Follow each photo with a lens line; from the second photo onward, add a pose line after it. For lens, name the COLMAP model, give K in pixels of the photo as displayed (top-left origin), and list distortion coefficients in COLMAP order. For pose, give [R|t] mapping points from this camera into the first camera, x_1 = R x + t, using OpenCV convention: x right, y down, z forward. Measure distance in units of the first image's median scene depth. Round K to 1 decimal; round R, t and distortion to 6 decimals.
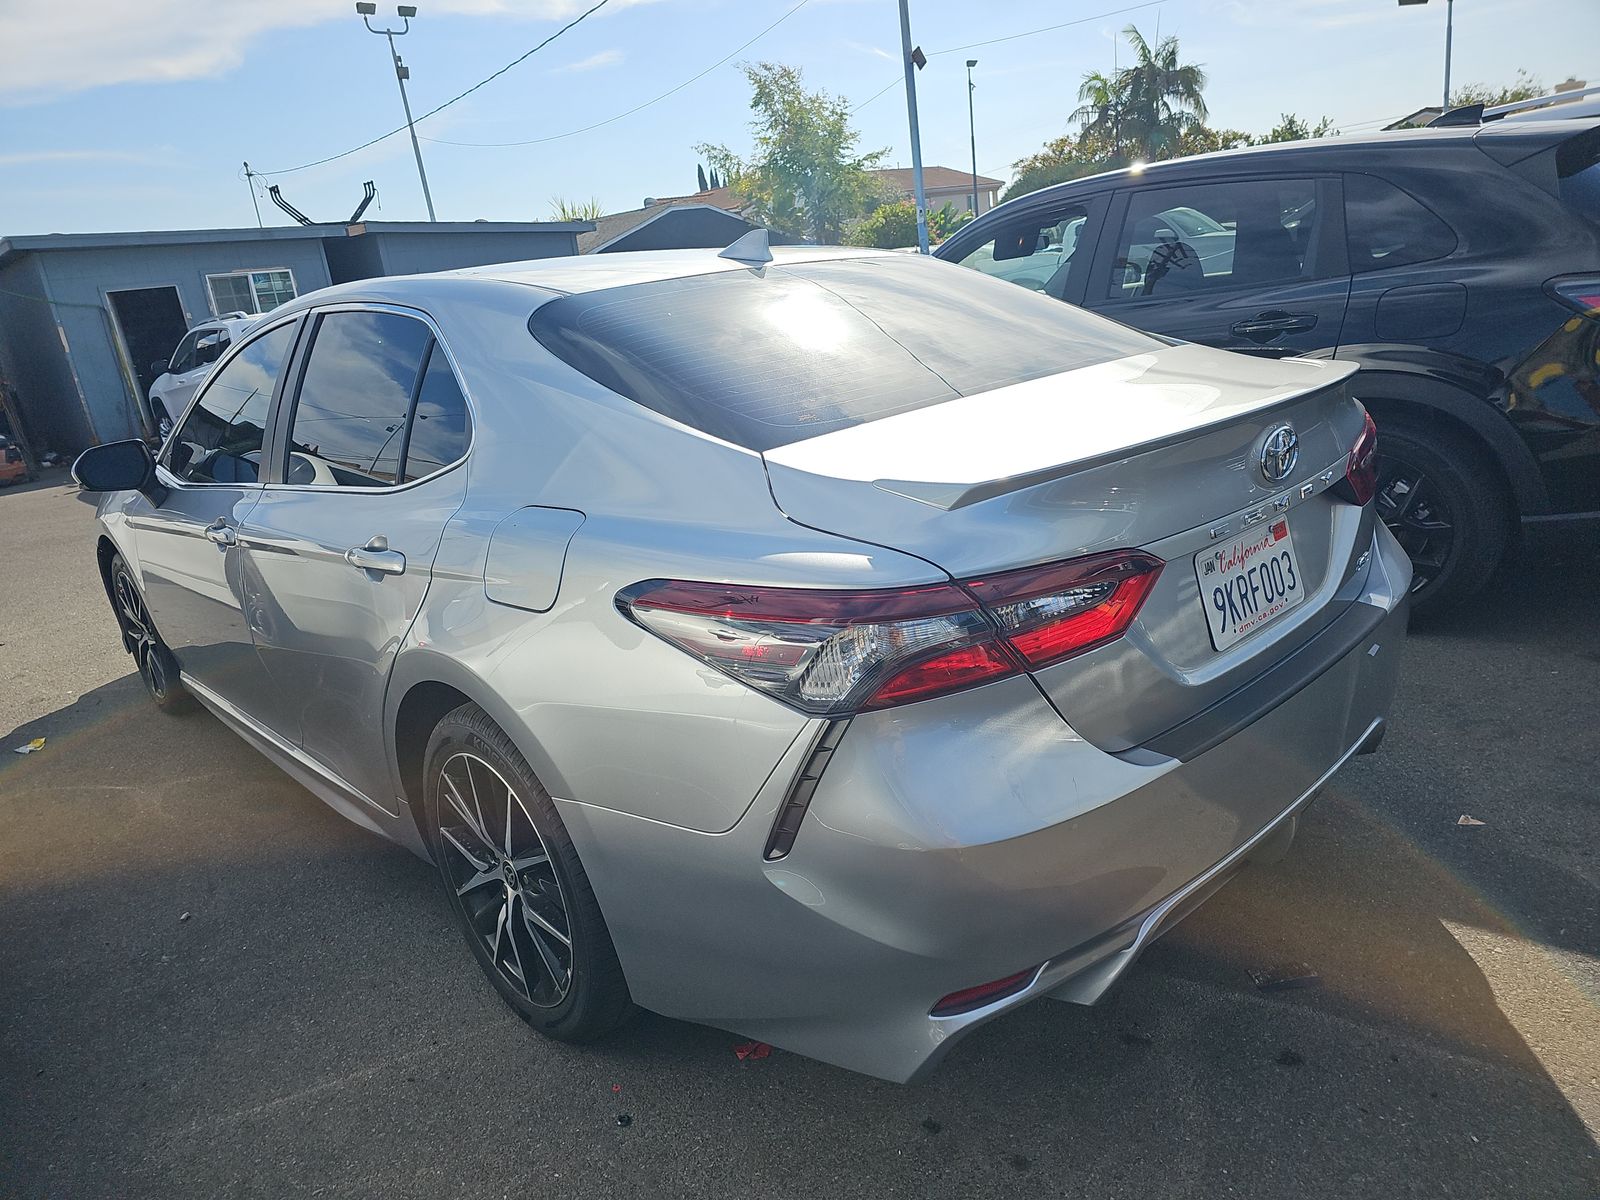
lens RADIAL K [[1067.0, 0, 804.7], [0, 1067.0, 604.1], [0, 0, 1]] dist [0.035963, -0.027391]
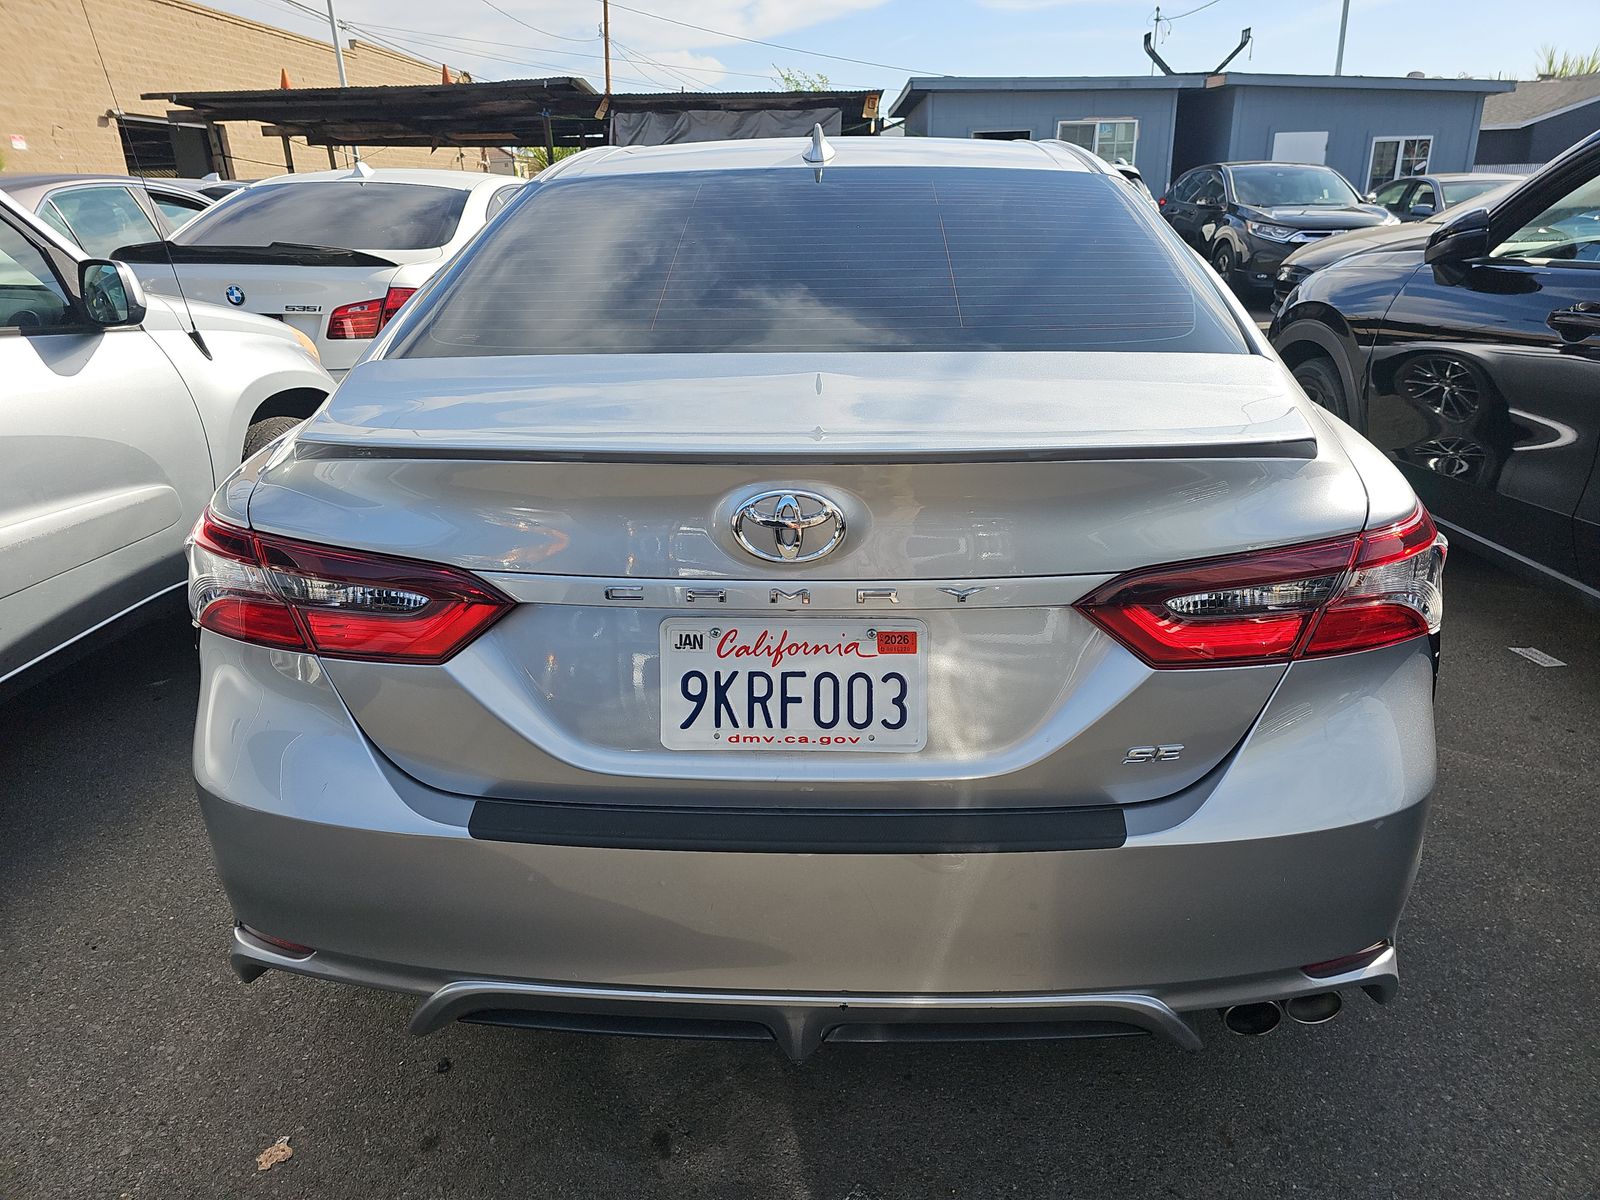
lens RADIAL K [[1067.0, 0, 814.8], [0, 1067.0, 602.1], [0, 0, 1]] dist [0.035963, -0.027391]
pose [[0.703619, 0.346479, -0.620380, 0.104583], [-0.270793, 0.937929, 0.216702, -0.028674], [0.656956, 0.015519, 0.753769, 0.058592]]
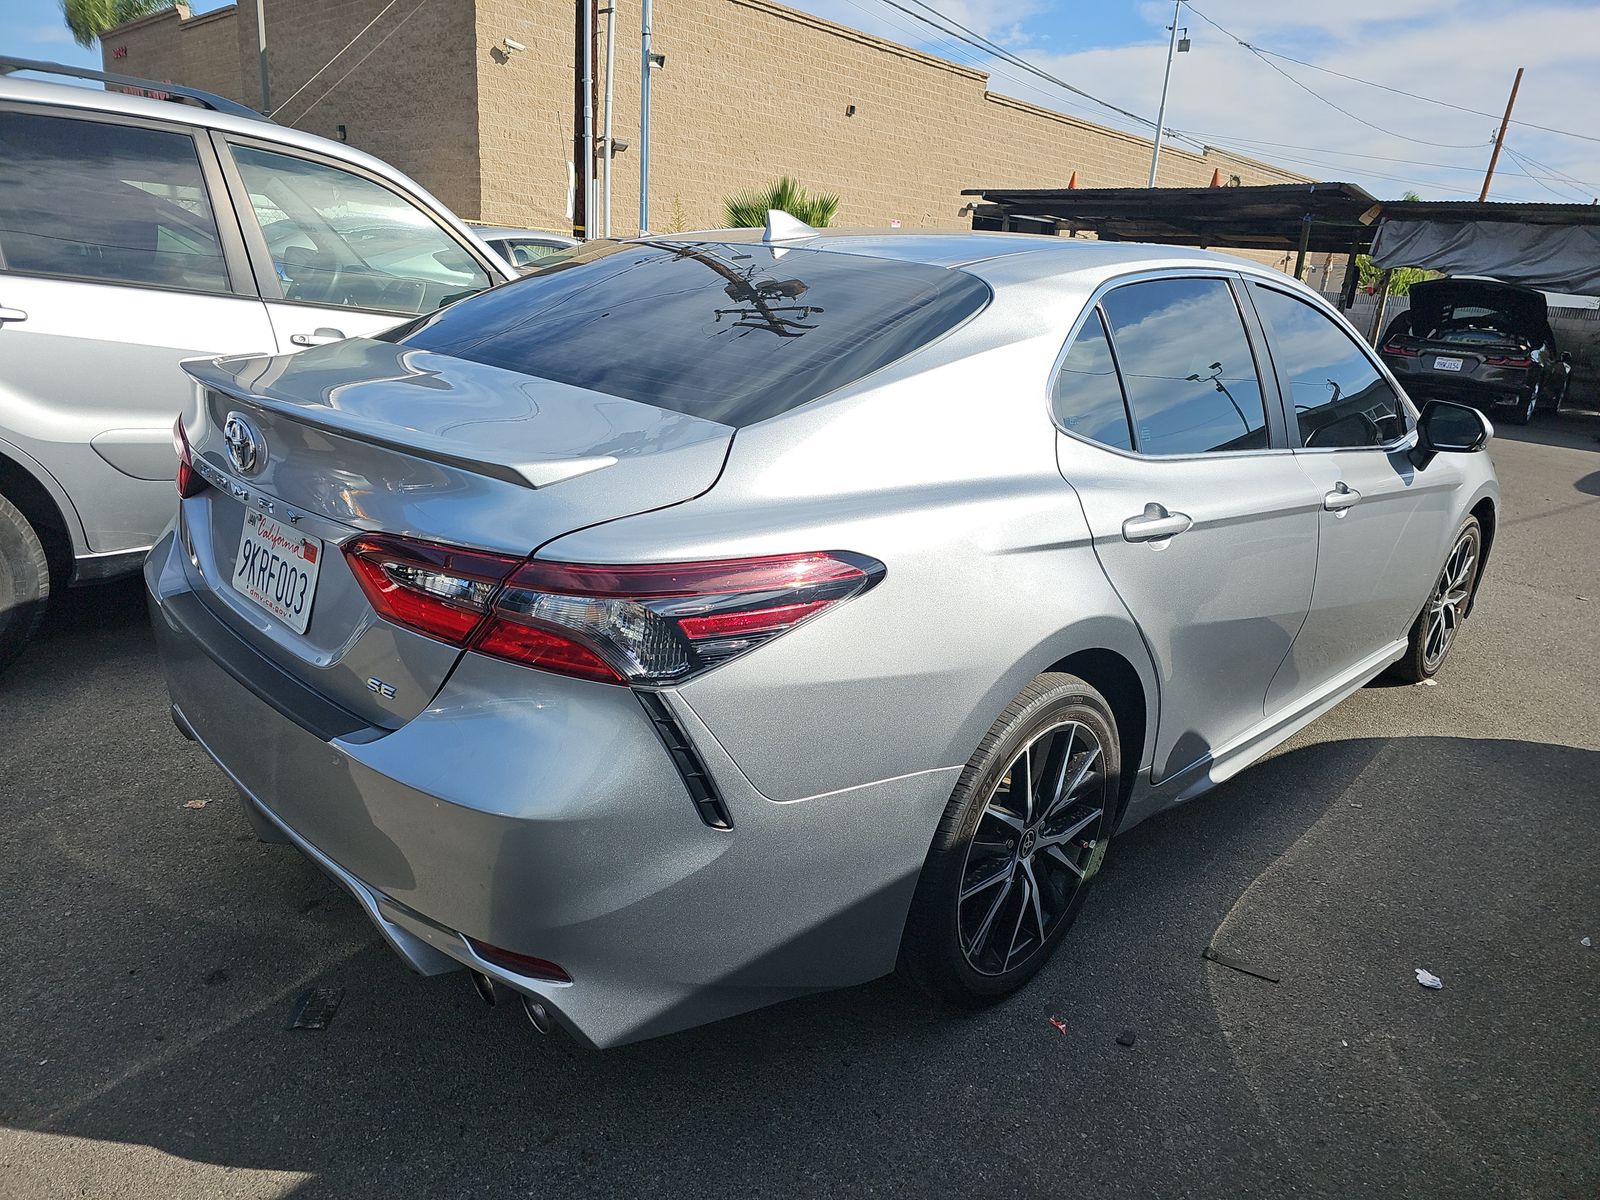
lens RADIAL K [[1067.0, 0, 753.1], [0, 1067.0, 589.3], [0, 0, 1]] dist [0.035963, -0.027391]
pose [[0.012701, 0.400635, -0.916150, 0.170588], [-0.365618, 0.854639, 0.368667, -0.068445], [0.930679, 0.330278, 0.157334, 0.157218]]
